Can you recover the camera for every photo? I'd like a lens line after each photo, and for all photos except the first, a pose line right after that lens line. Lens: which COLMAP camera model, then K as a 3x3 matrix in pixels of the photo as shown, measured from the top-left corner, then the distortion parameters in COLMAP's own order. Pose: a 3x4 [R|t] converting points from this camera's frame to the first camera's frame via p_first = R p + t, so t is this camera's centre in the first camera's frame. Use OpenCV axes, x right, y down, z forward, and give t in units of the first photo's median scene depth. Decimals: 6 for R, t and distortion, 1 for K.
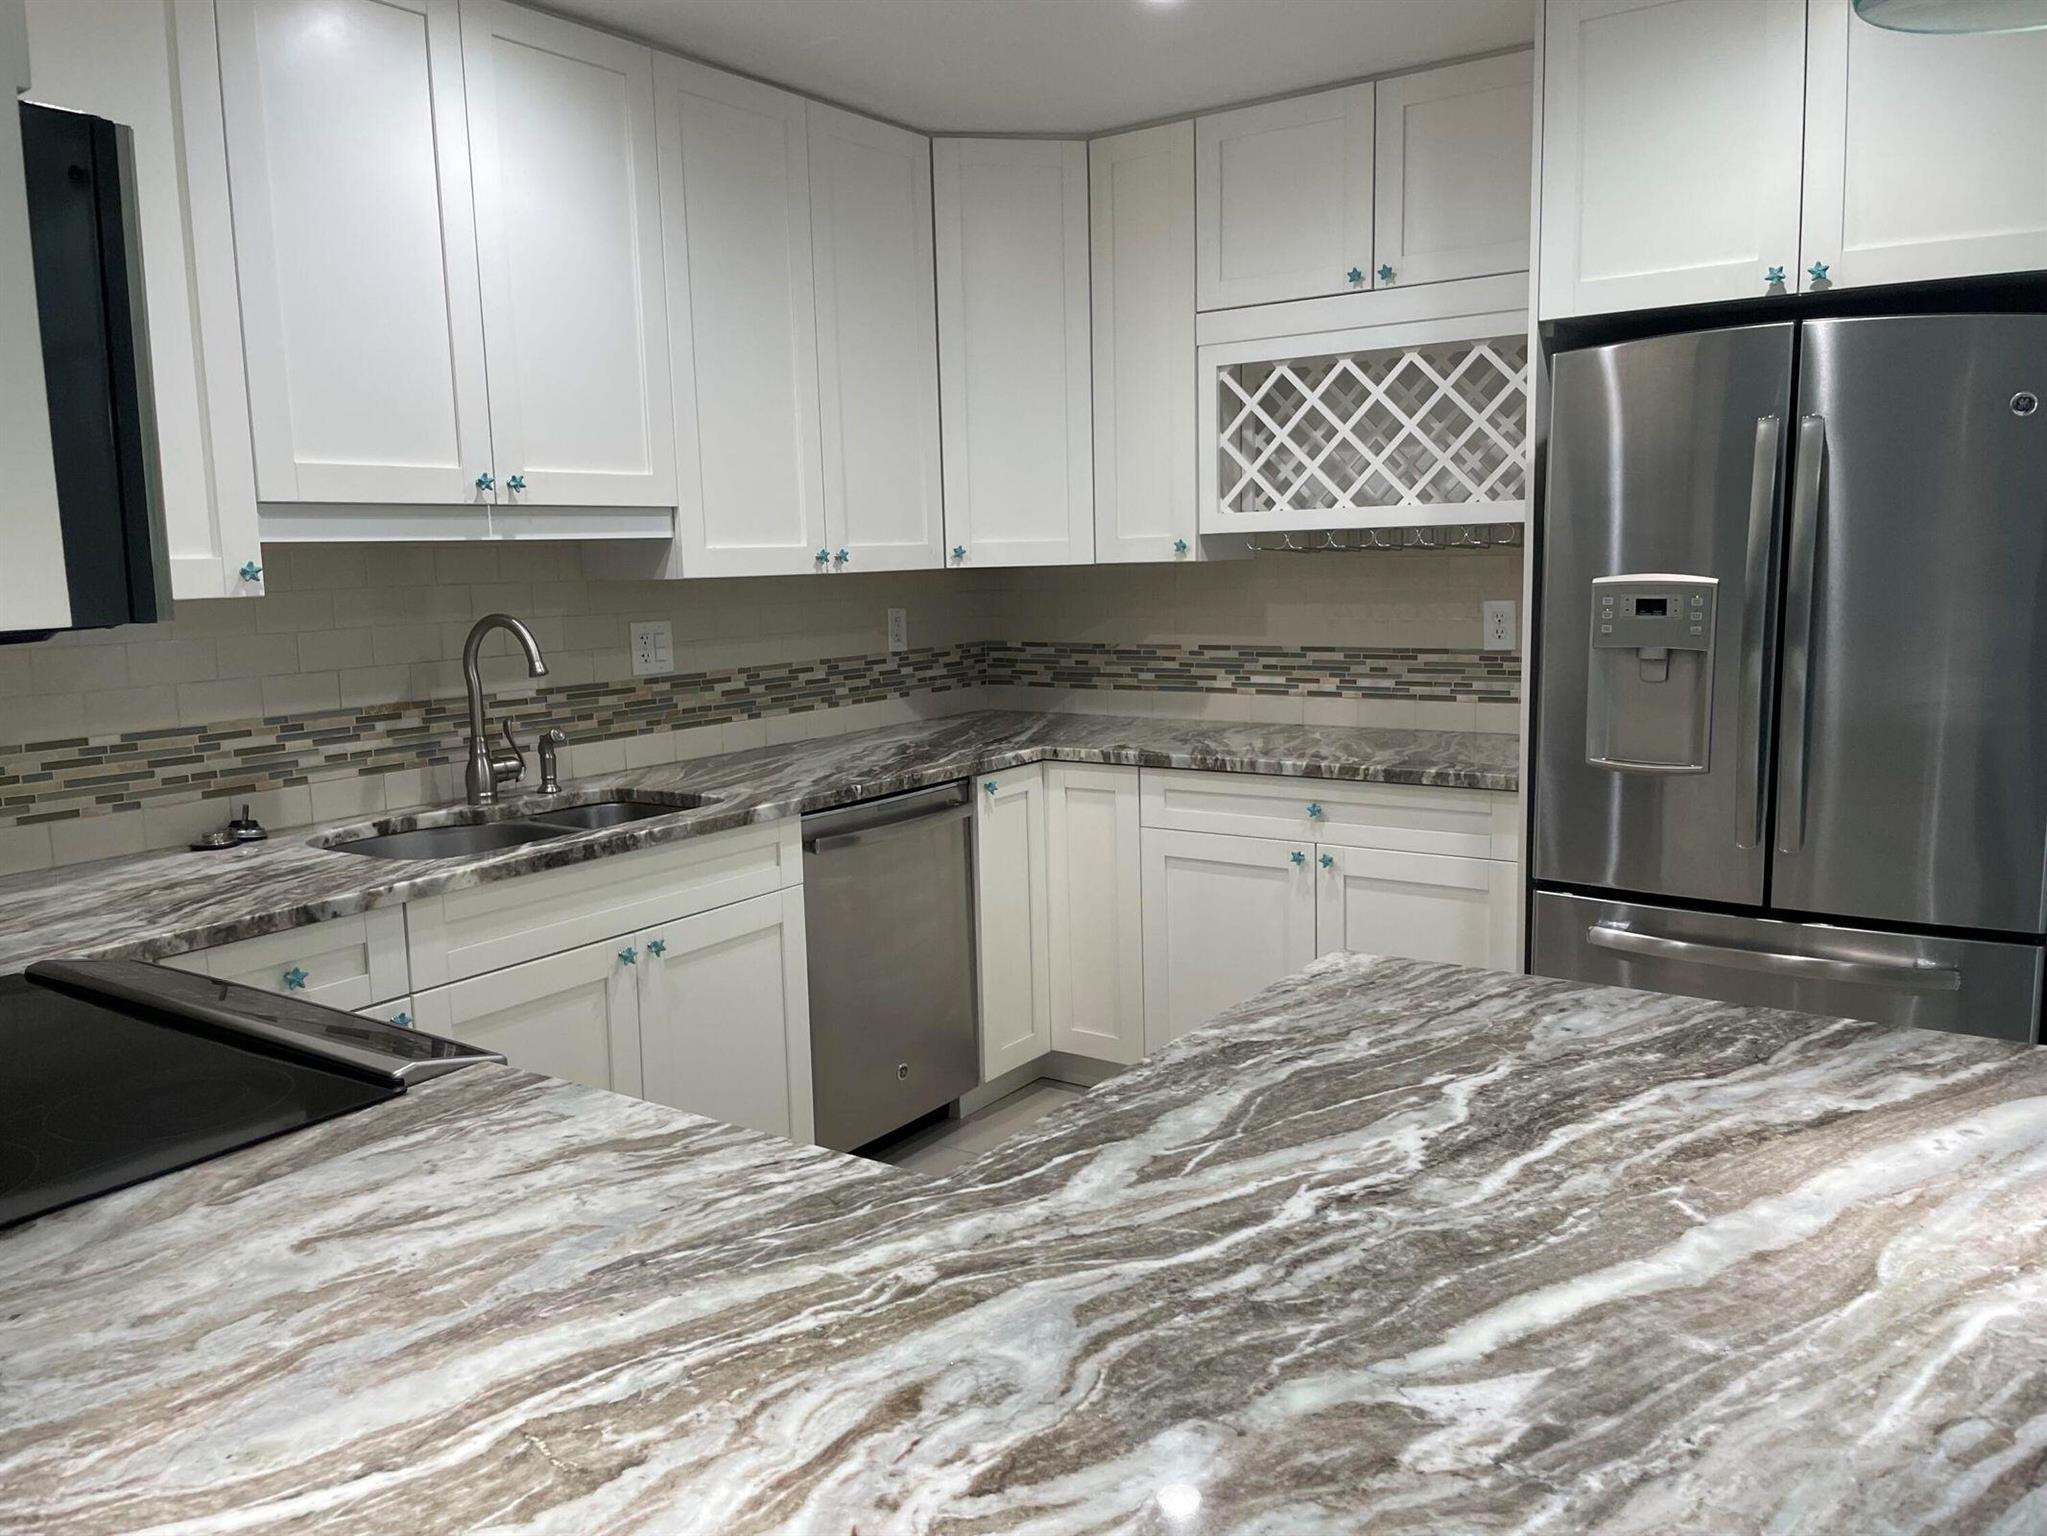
lens RADIAL K [[1567.1, 0, 1007.8], [0, 1567.1, 760.6], [0, 0, 1]] dist [0.080997, -0.098545]
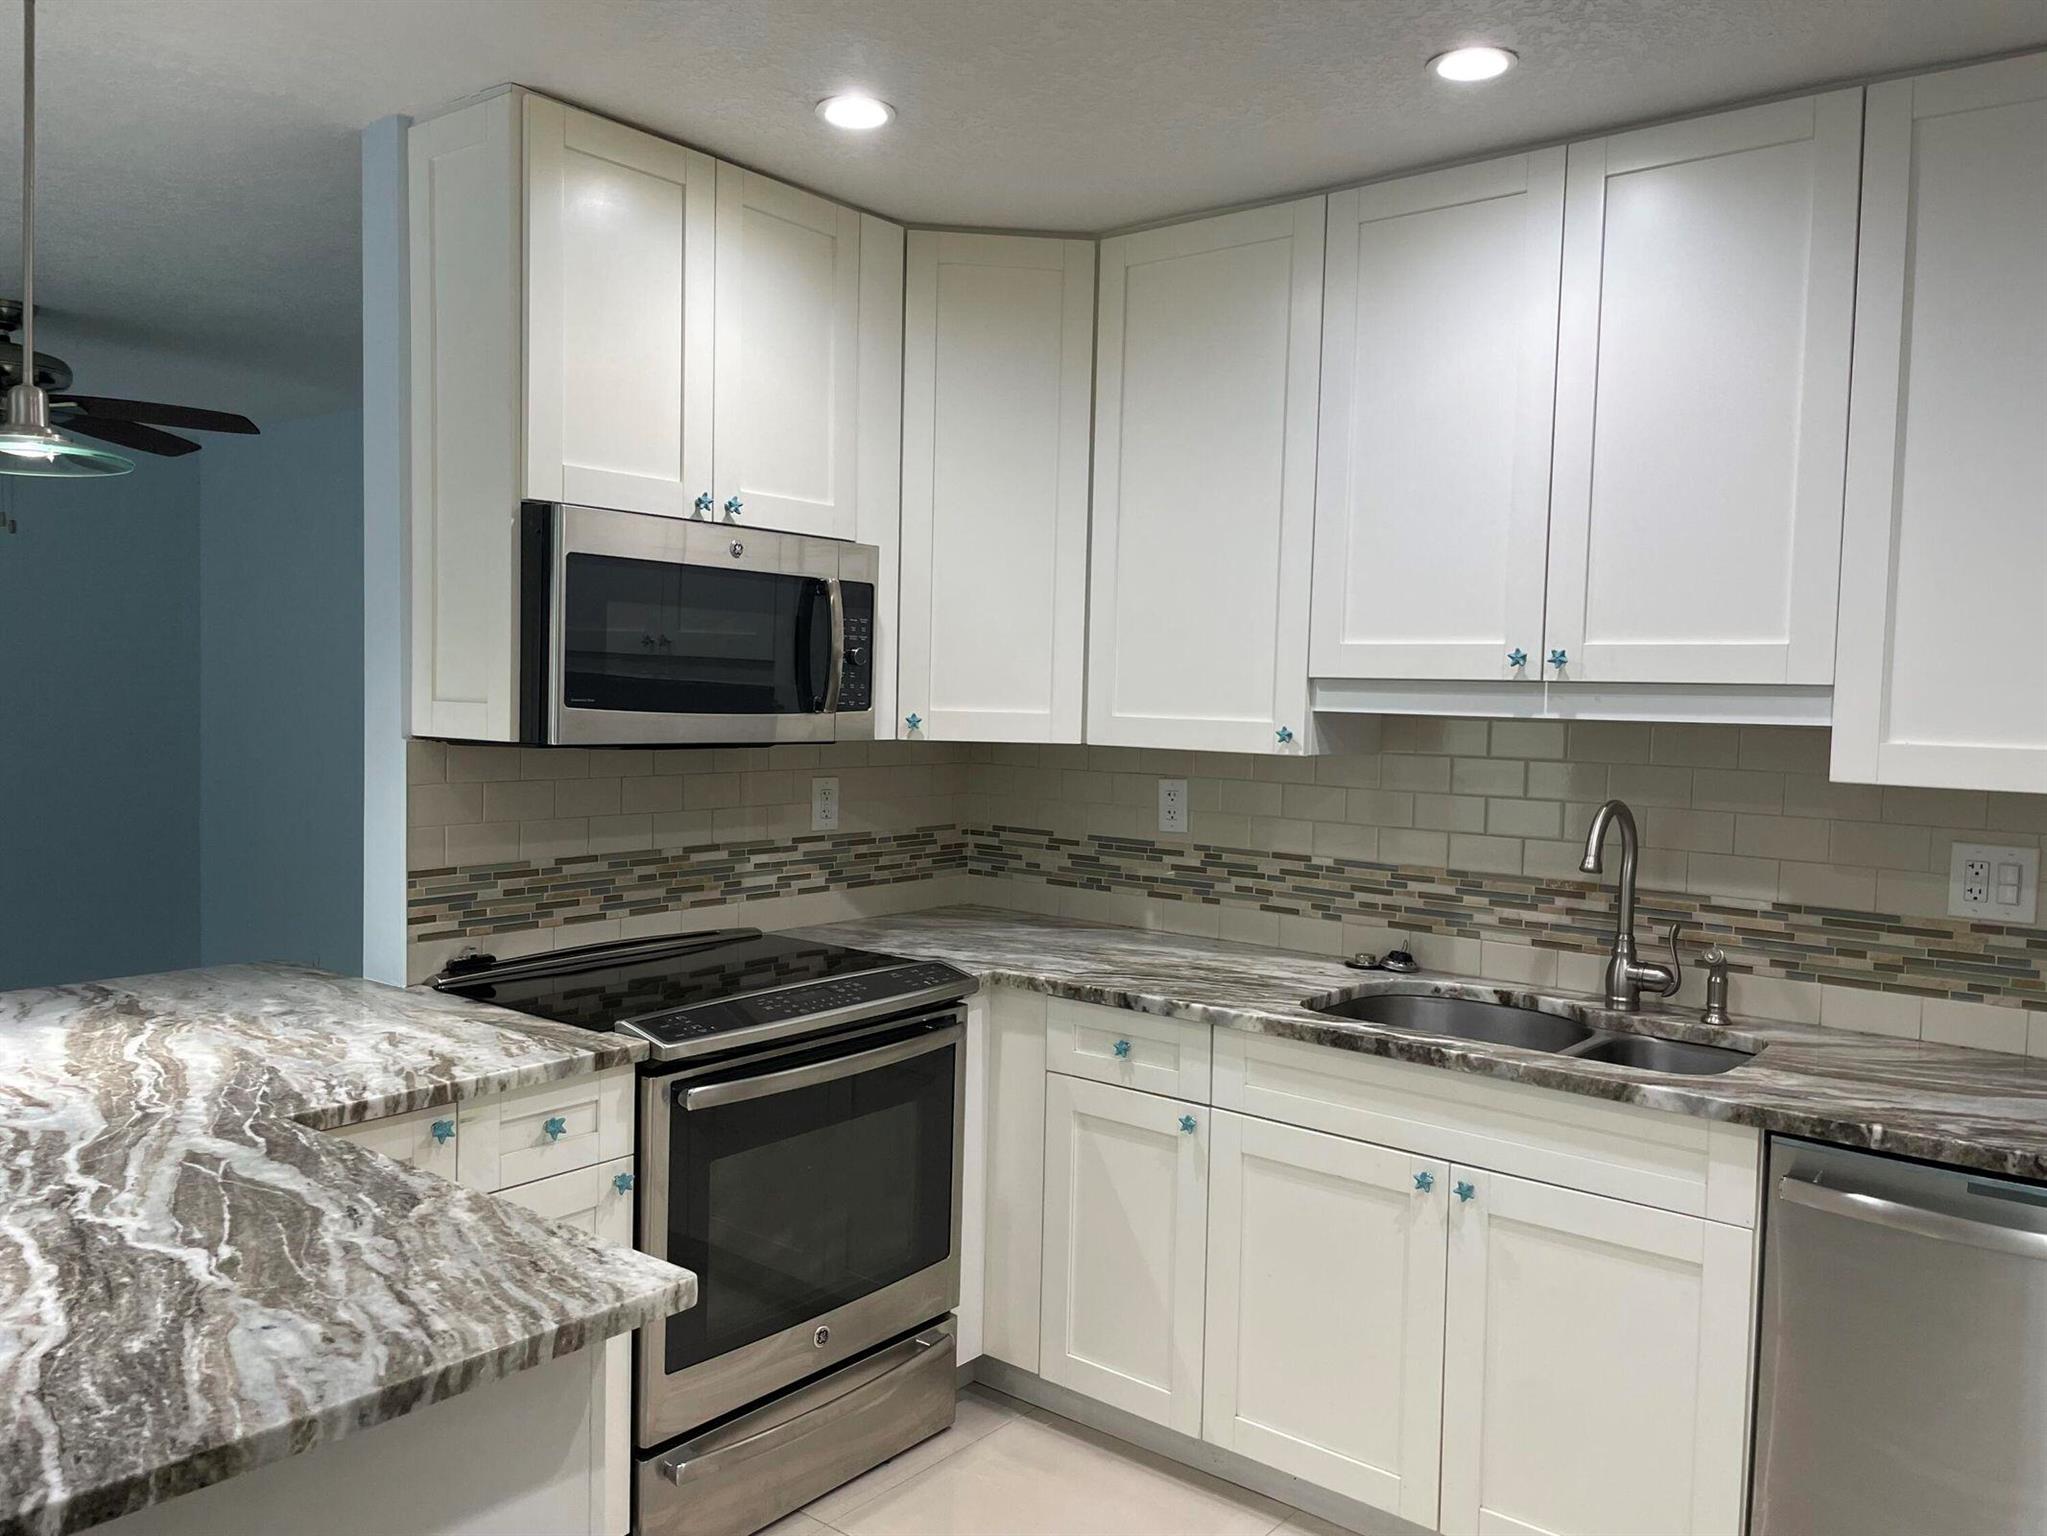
lens RADIAL K [[1567.1, 0, 1027.9], [0, 1567.1, 758.9], [0, 0, 1]] dist [0.080997, -0.098545]
pose [[-0.082034, 0.072009, -0.994025, 0.699717], [-0.154621, 0.984390, 0.084071, -0.164162], [0.984562, 0.160594, -0.069619, 0.856055]]
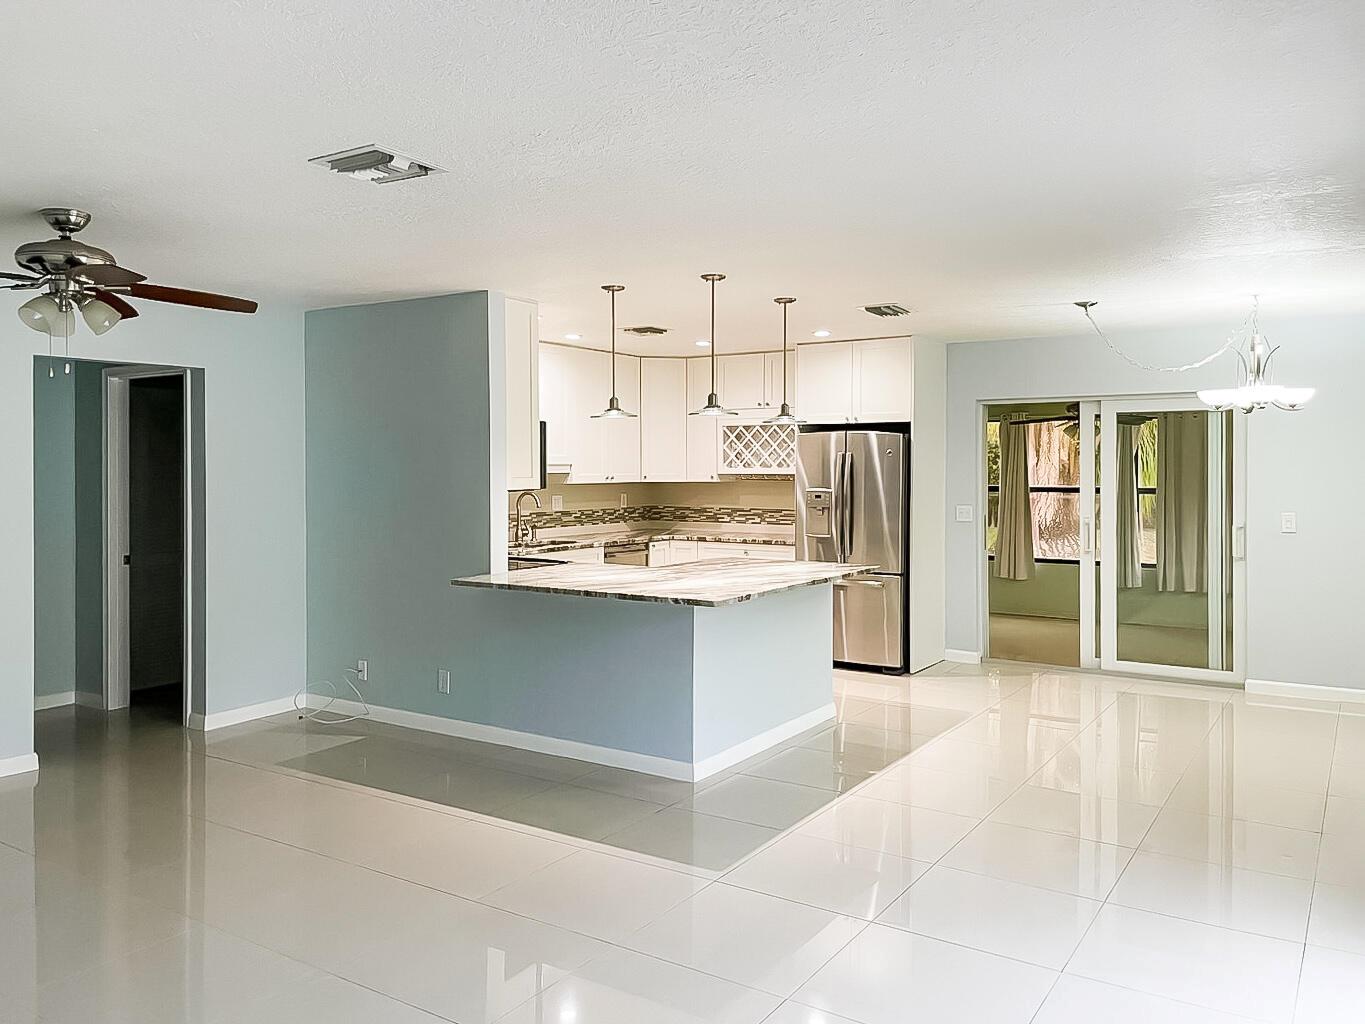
lens RADIAL K [[1045.0, 0, 682.0], [0, 1045.0, 508.3], [0, 0, 1]] dist [0.080997, -0.098545]
pose [[0.999249, 0.023739, 0.030640, -0.029841], [-0.020806, 0.995472, -0.092748, 0.204425], [-0.032703, 0.092041, 0.995218, -1.798787]]
